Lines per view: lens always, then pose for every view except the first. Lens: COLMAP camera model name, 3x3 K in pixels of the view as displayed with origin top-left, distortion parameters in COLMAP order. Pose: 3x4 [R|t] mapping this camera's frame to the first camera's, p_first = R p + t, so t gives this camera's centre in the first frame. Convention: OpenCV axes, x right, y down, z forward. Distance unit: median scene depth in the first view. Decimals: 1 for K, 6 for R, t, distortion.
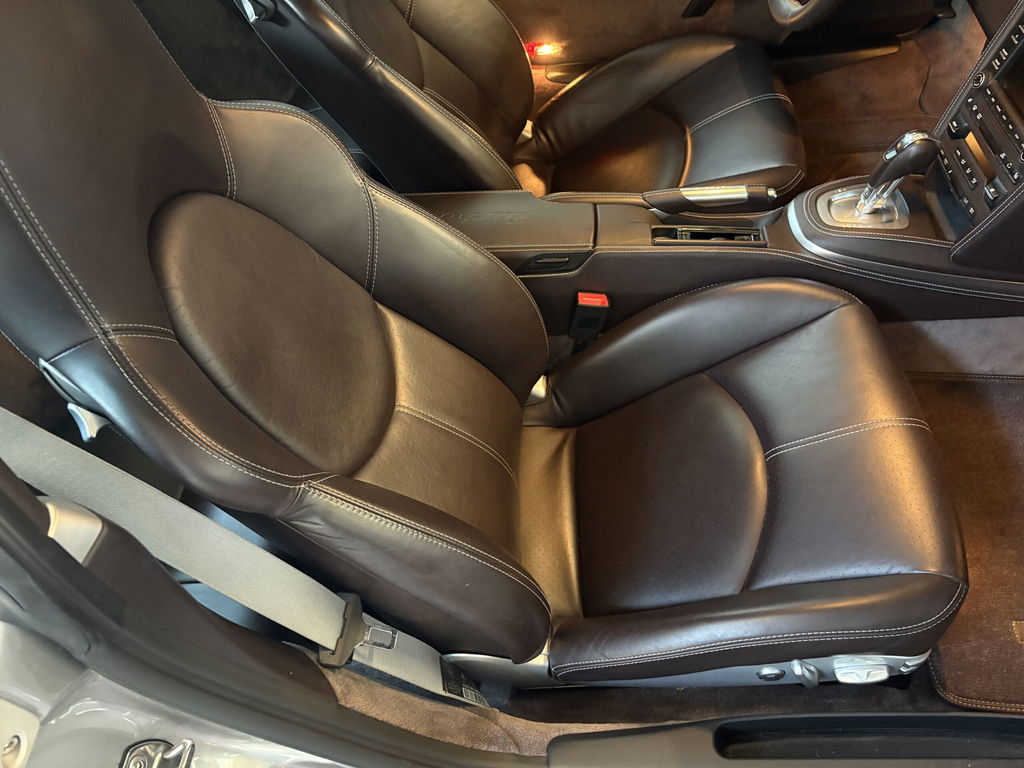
lens RADIAL K [[807.4, 0, 512.0], [0, 807.4, 384.0], [0, 0, 1]] dist [0.035434, -0.061275]
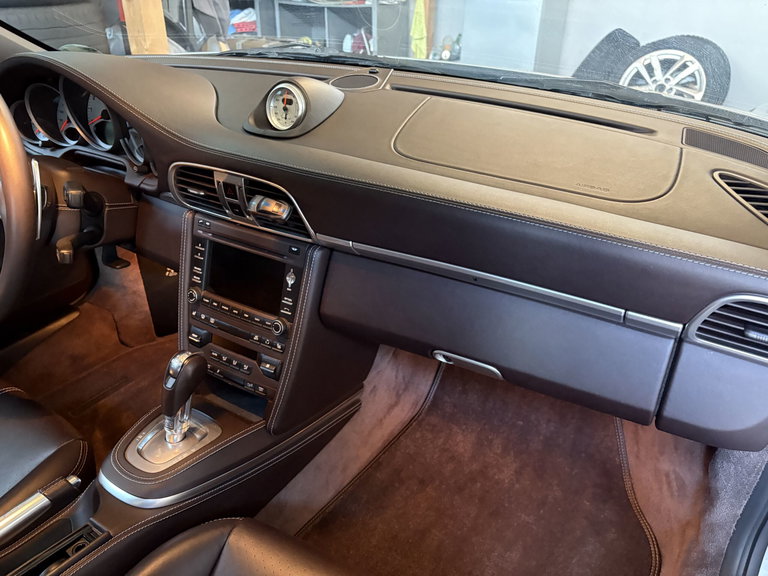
lens RADIAL K [[576.3, 0, 383.2], [0, 576.3, 298.3], [0, 0, 1]] dist [-0.003927, 0.003343]
pose [[0.495242, -0.330763, 0.803326, 0.056220], [0.628587, 0.774714, -0.068535, -0.142020], [-0.599679, 0.538901, 0.591583, 0.346645]]
